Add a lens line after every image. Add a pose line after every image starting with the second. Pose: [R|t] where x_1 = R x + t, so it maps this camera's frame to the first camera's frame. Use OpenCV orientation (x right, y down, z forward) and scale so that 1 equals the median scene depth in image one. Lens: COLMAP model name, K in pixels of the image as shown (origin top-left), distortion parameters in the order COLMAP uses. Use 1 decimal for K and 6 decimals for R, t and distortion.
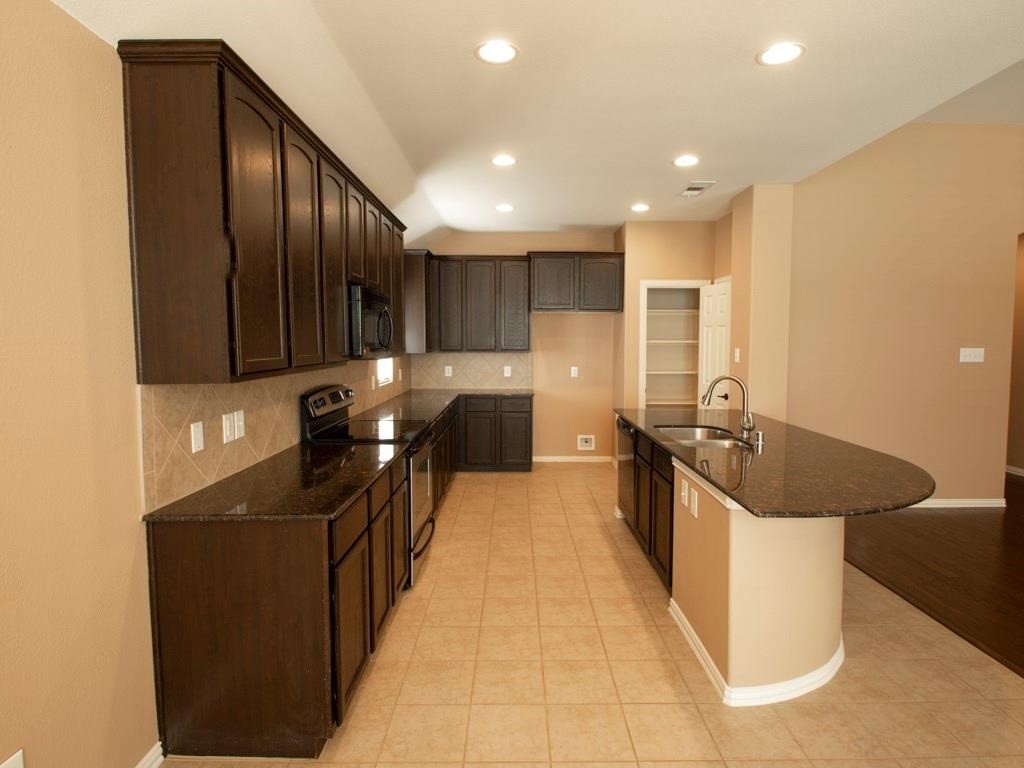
lens RADIAL K [[543.8, 0, 526.5], [0, 543.8, 373.8], [0, 0, 1]] dist [0.007218, -0.014098]
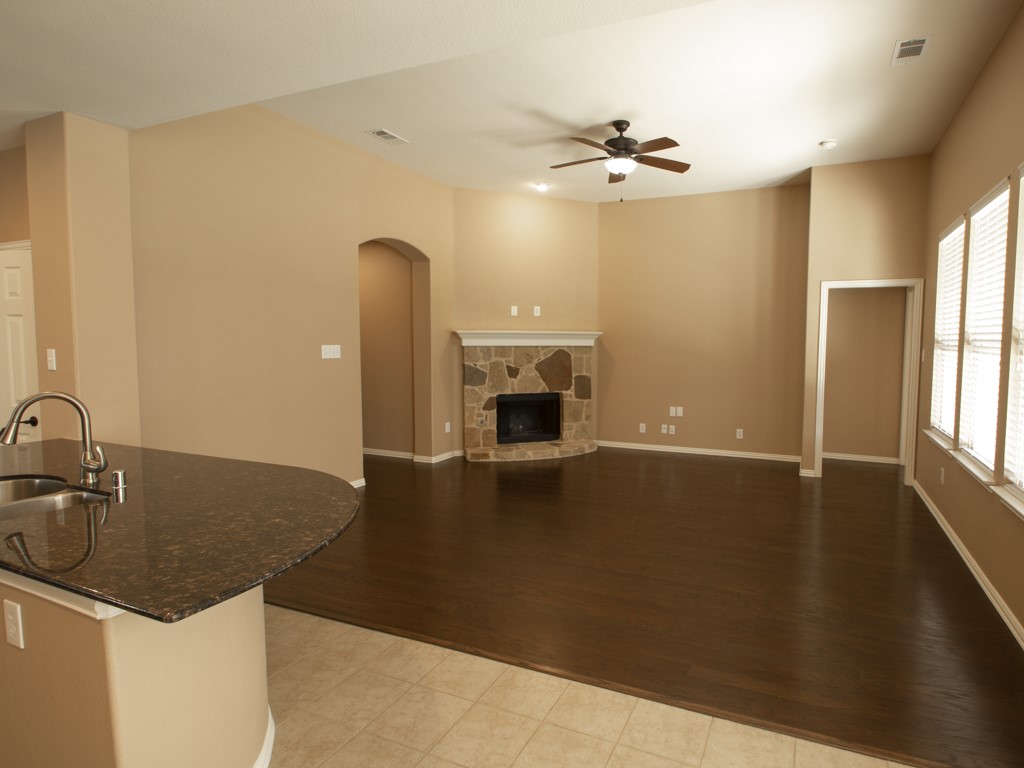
lens RADIAL K [[550.4, 0, 583.1], [0, 550.4, 374.3], [0, 0, 1]] dist [0.011756, -0.017849]
pose [[0.393696, -0.058032, 0.917407, 0.019883], [0.053875, 0.997746, 0.039994, -0.006978], [-0.917661, 0.033680, 0.395935, 0.117614]]
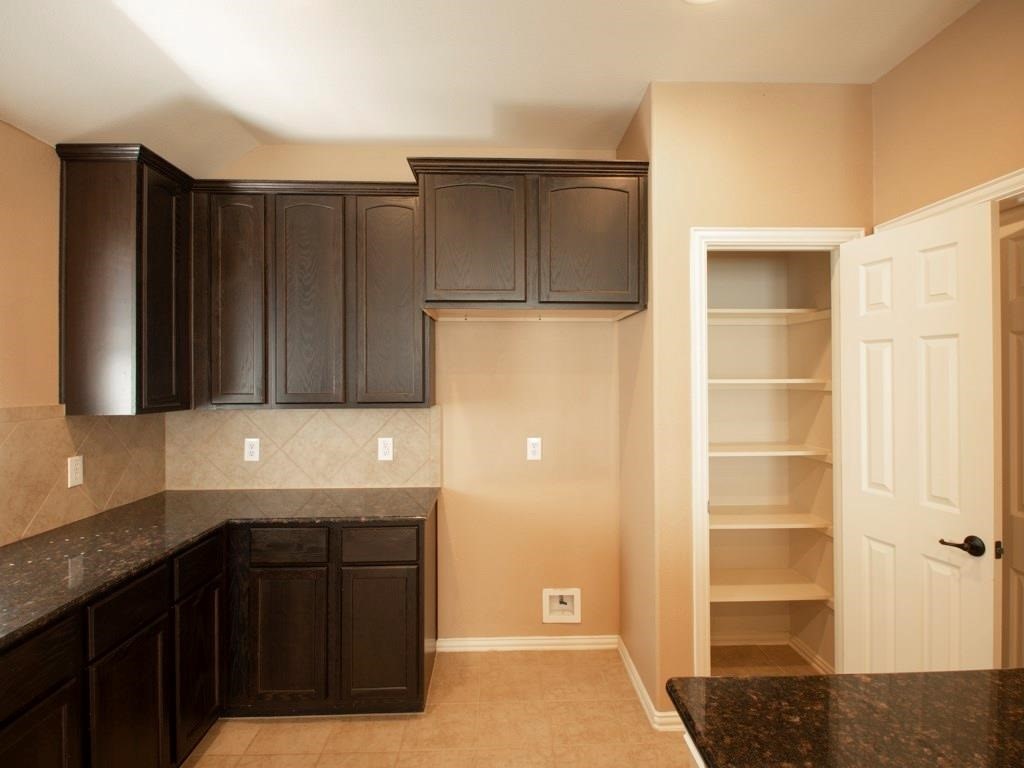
lens RADIAL K [[543.8, 0, 526.5], [0, 543.8, 373.8], [0, 0, 1]] dist [0.007218, -0.014098]
pose [[0.999591, -0.003786, 0.028359, 0.091050], [0.005693, 0.997707, -0.067449, -0.046369], [-0.028038, 0.067582, 0.997320, 0.717855]]
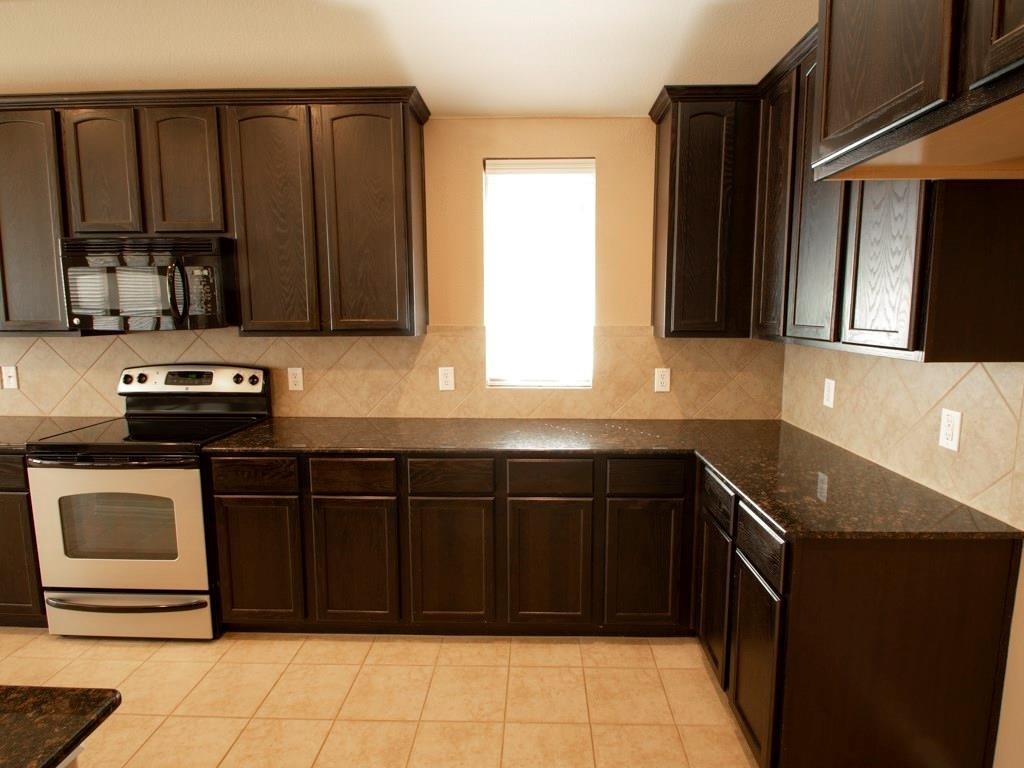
lens RADIAL K [[543.8, 0, 526.5], [0, 543.8, 373.8], [0, 0, 1]] dist [0.007218, -0.014098]
pose [[-0.037898, 0.119109, -0.992158, 0.297423], [-0.063252, 0.990594, 0.121337, -0.064443], [0.997278, 0.067354, -0.030008, 1.063210]]
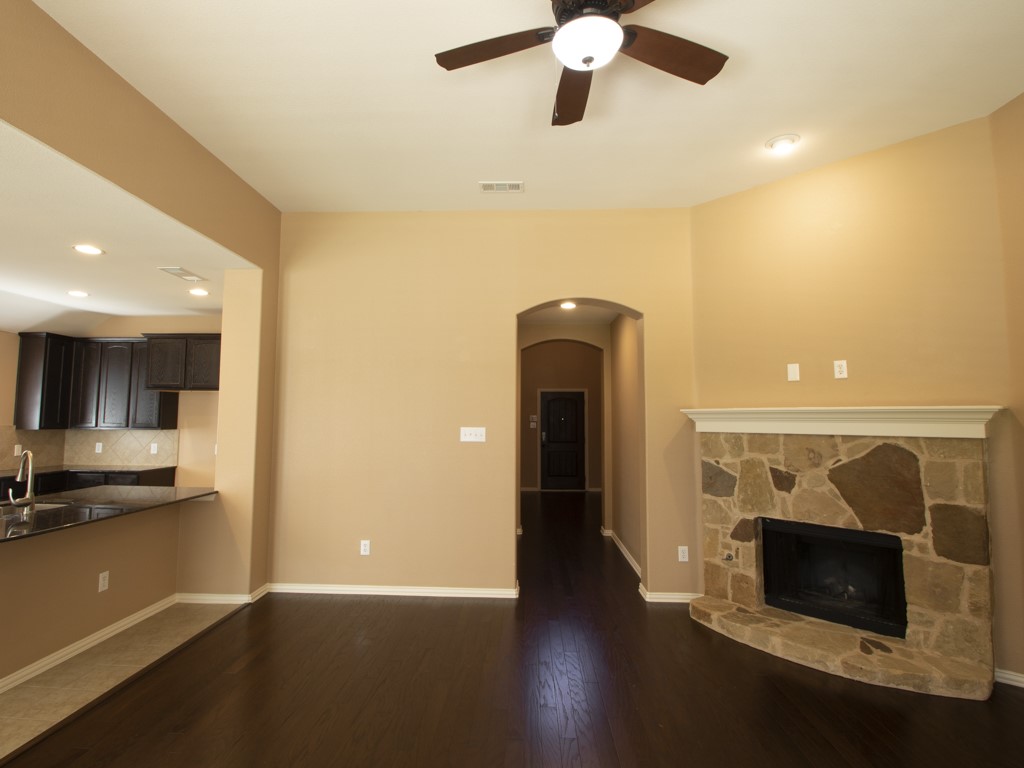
lens RADIAL K [[543.8, 0, 526.5], [0, 543.8, 373.8], [0, 0, 1]] dist [0.007218, -0.014098]
pose [[0.998118, -0.000167, -0.061324, 0.957401], [-0.008785, 0.989293, -0.145676, -0.000345], [0.060692, 0.145940, 0.987430, 0.018424]]
